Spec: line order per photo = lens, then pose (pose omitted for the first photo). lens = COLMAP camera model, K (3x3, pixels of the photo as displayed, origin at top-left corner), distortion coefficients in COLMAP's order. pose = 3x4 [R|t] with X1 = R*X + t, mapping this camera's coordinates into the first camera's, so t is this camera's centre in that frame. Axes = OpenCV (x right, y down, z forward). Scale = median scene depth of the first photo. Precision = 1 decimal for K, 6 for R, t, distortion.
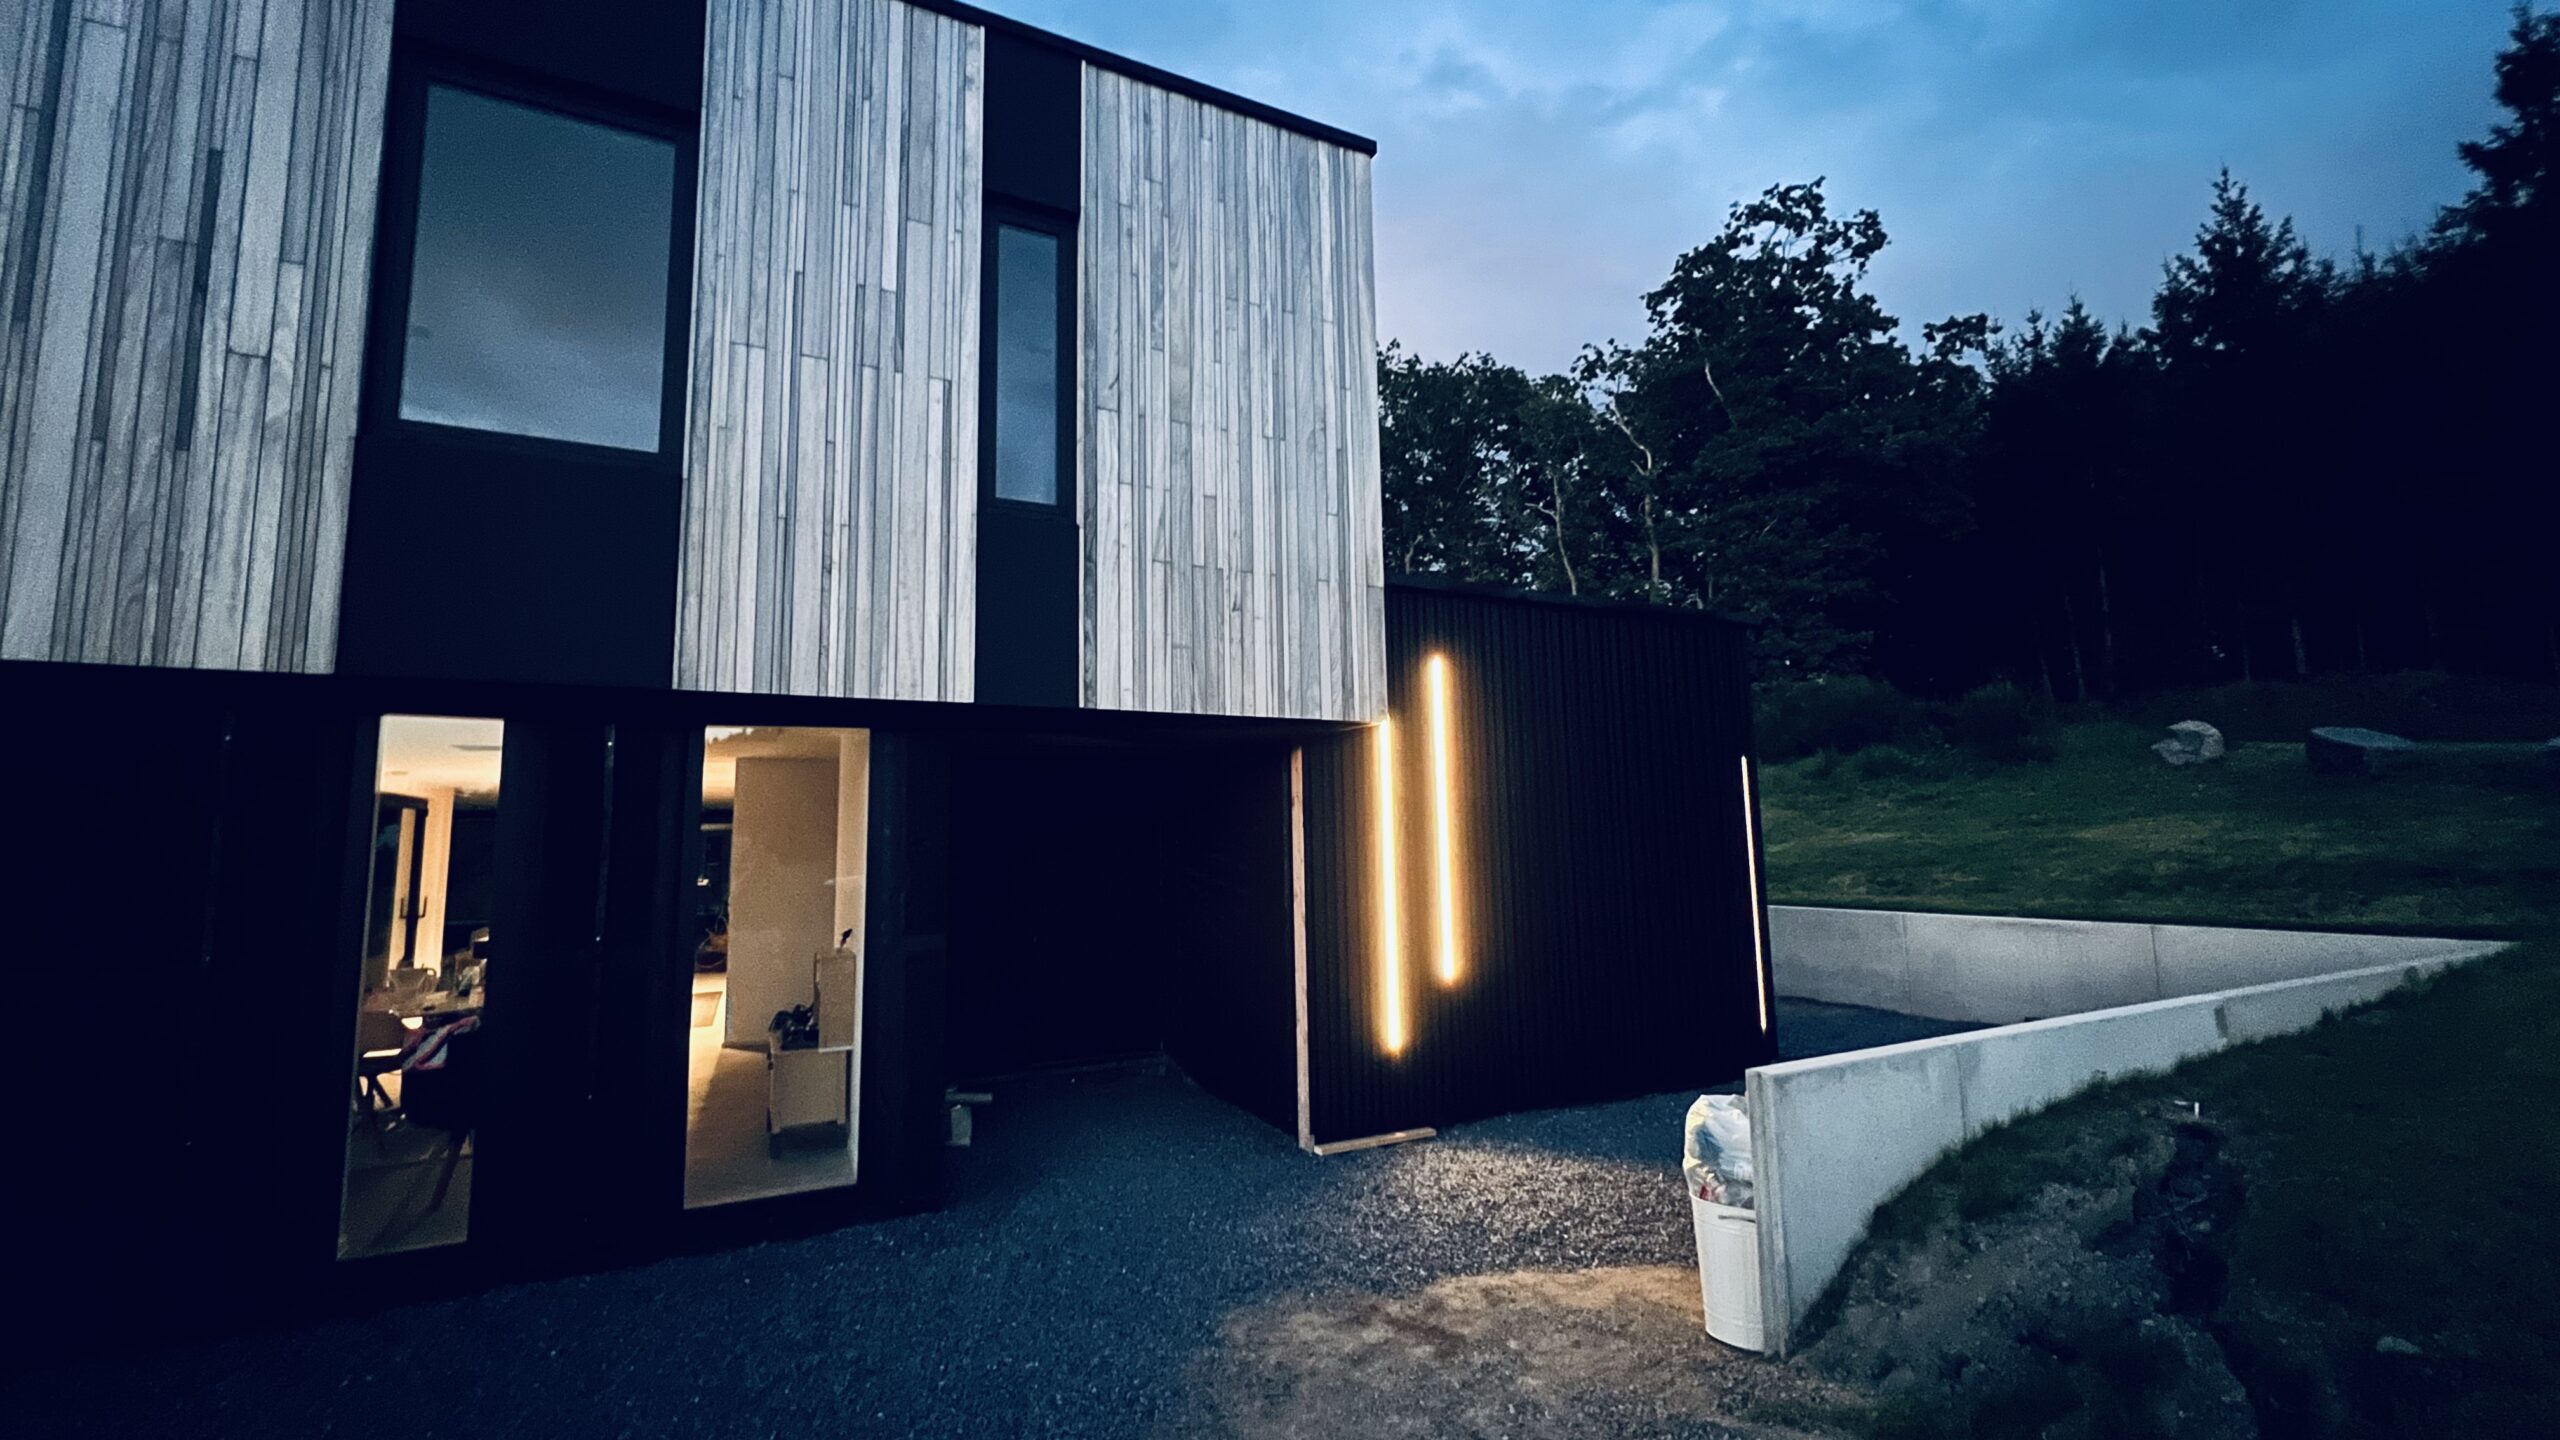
lens RADIAL K [[1040.8, 0, 1283.7], [0, 1040.8, 711.6], [0, 0, 1]] dist [-0.000533, 0.000008]
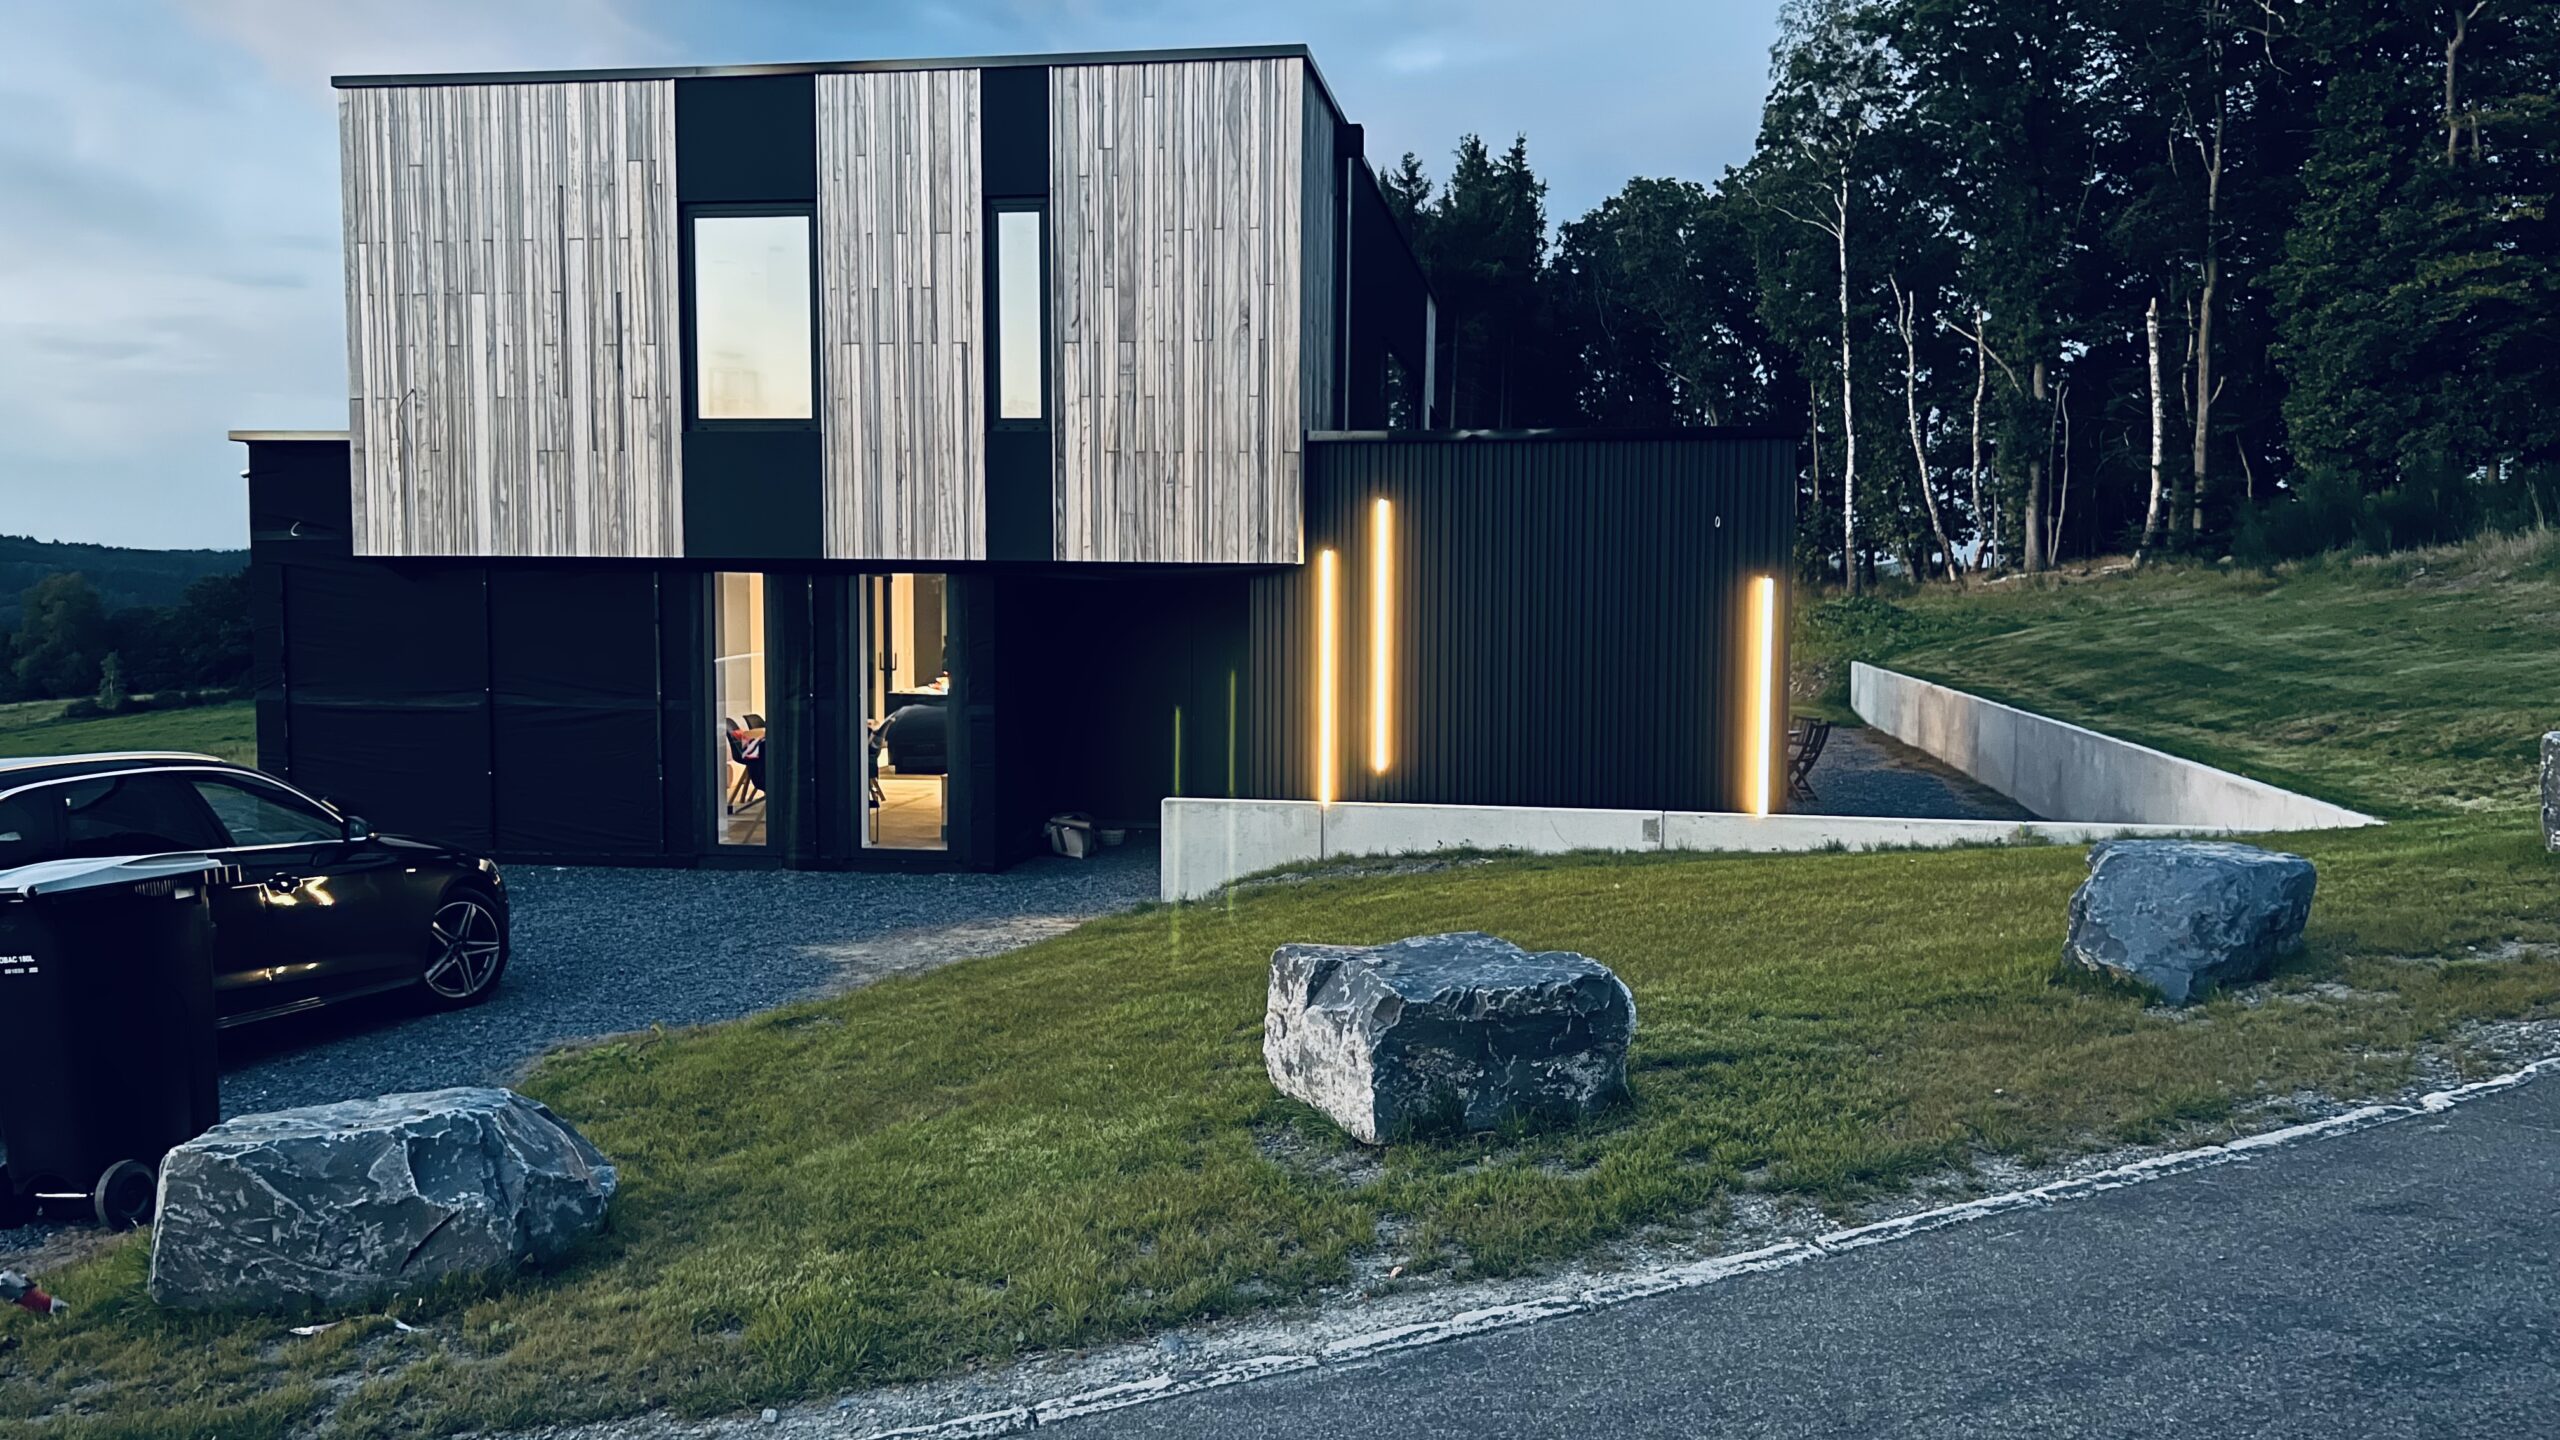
lens RADIAL K [[2005.4, 0, 1279.7], [0, 2005.4, 718.9], [0, 0, 1]] dist [0.047445, -0.001442]
pose [[0.811474, 0.066507, -0.580591, 1.657652], [0.053921, 0.980744, 0.187709, -0.288621], [0.581895, -0.183627, 0.792262, -1.060015]]
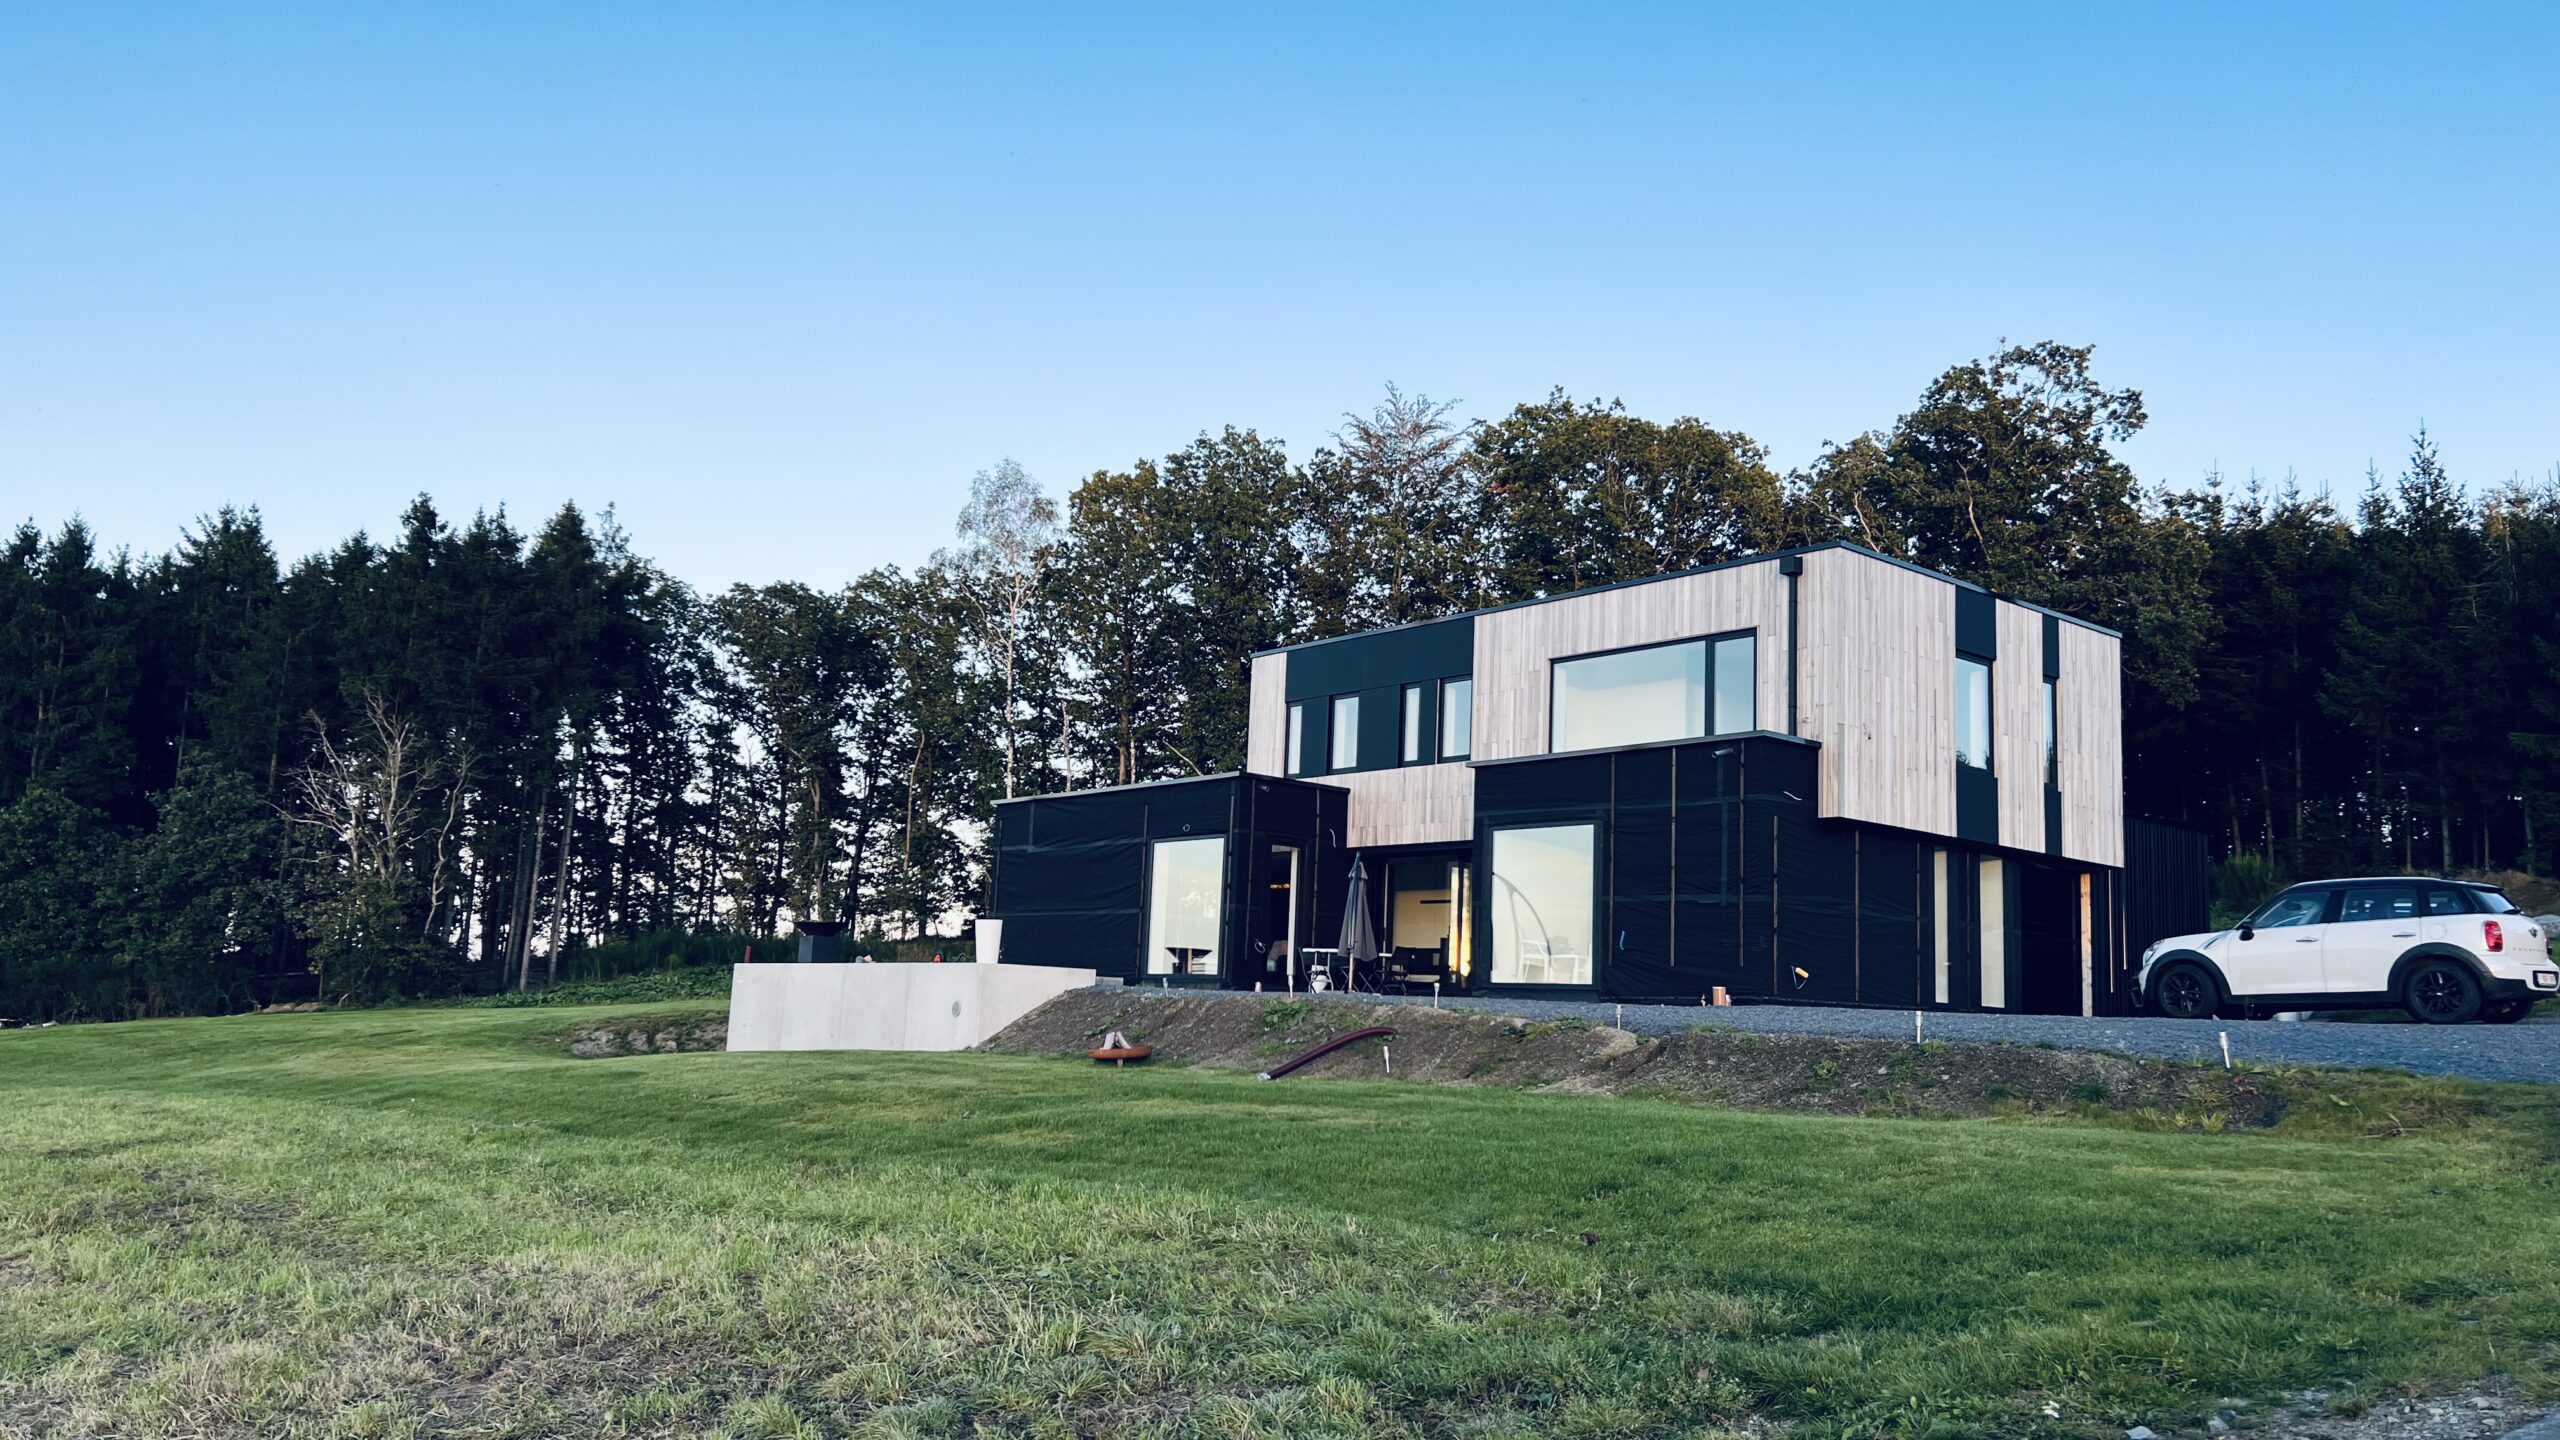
lens RADIAL K [[2005.4, 0, 1279.7], [0, 2005.4, 725.5], [0, 0, 1]] dist [0.047445, -0.001442]
pose [[0.967626, 0.093902, 0.234272, -0.709229], [-0.089217, 0.995544, -0.030542, -0.000631], [-0.236096, 0.008652, 0.971691, -0.771977]]
